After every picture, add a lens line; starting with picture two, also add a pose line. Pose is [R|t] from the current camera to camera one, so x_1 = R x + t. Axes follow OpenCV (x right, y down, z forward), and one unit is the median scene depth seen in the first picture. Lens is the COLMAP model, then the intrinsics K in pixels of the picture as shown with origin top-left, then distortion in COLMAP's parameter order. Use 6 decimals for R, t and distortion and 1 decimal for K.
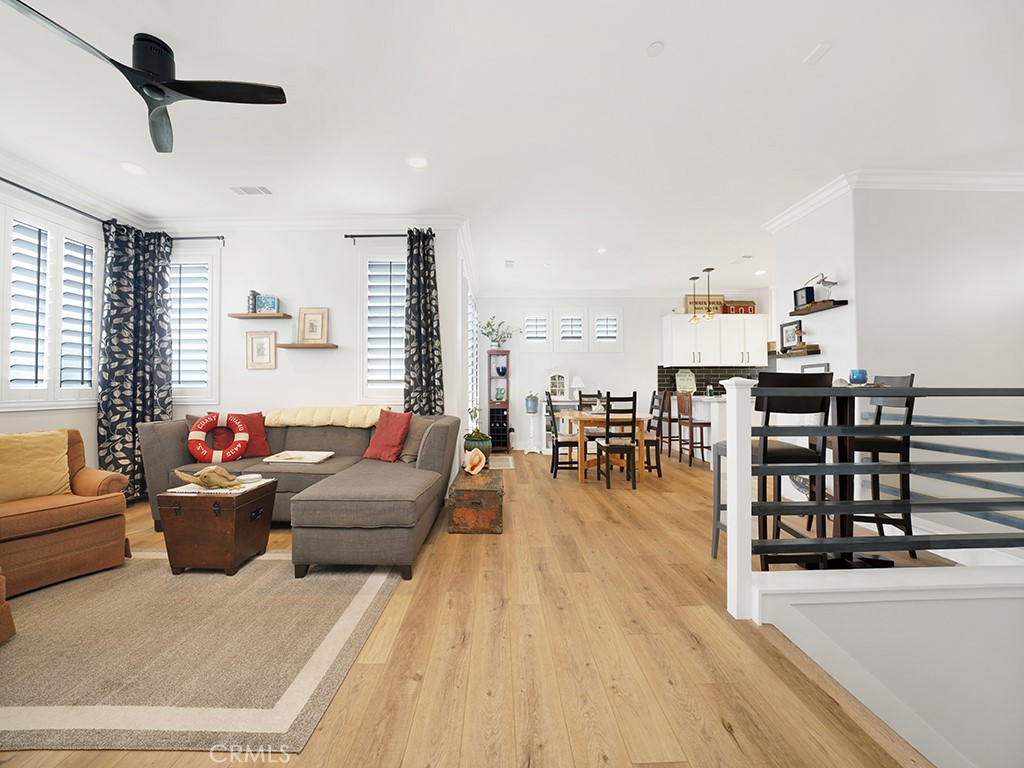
lens RADIAL K [[358.6, 0, 498.9], [0, 358.6, 383.8], [0, 0, 1]] dist [-0.017514, 0.000014]
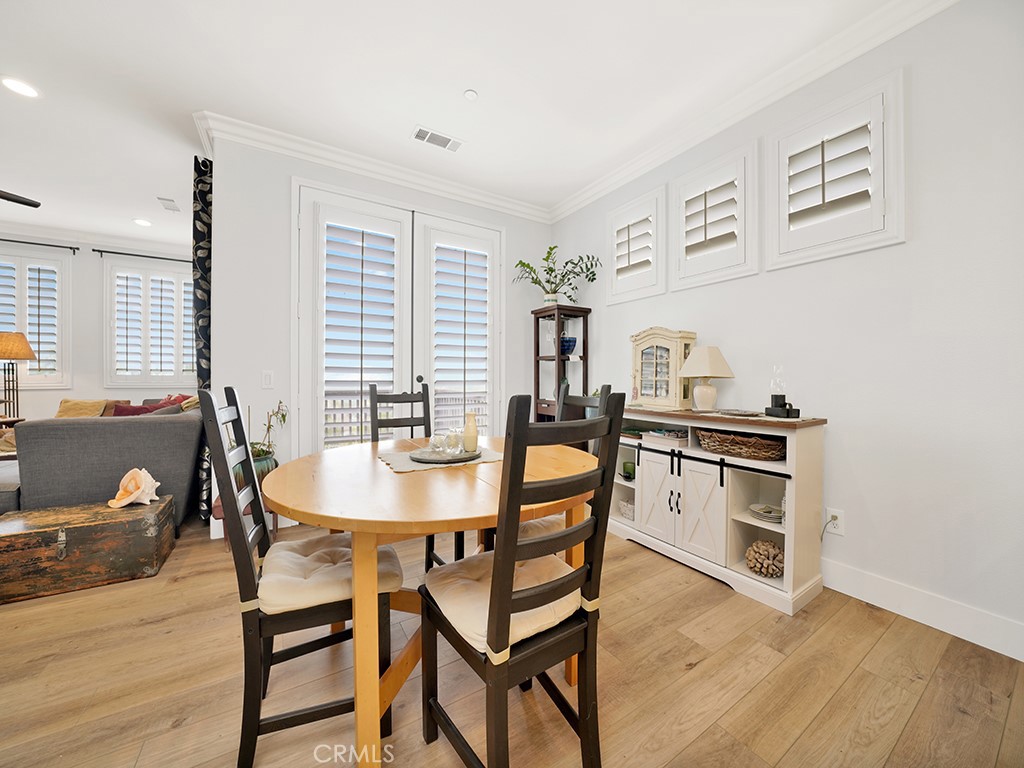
lens RADIAL K [[382.1, 0, 529.6], [0, 382.1, 383.6], [0, 0, 1]] dist [-0.020923, 0.009118]
pose [[0.548953, 0.018562, -0.835647, 0.764838], [0.003363, 0.999696, 0.024415, 0.011422], [0.835847, -0.016214, 0.548723, 1.081602]]
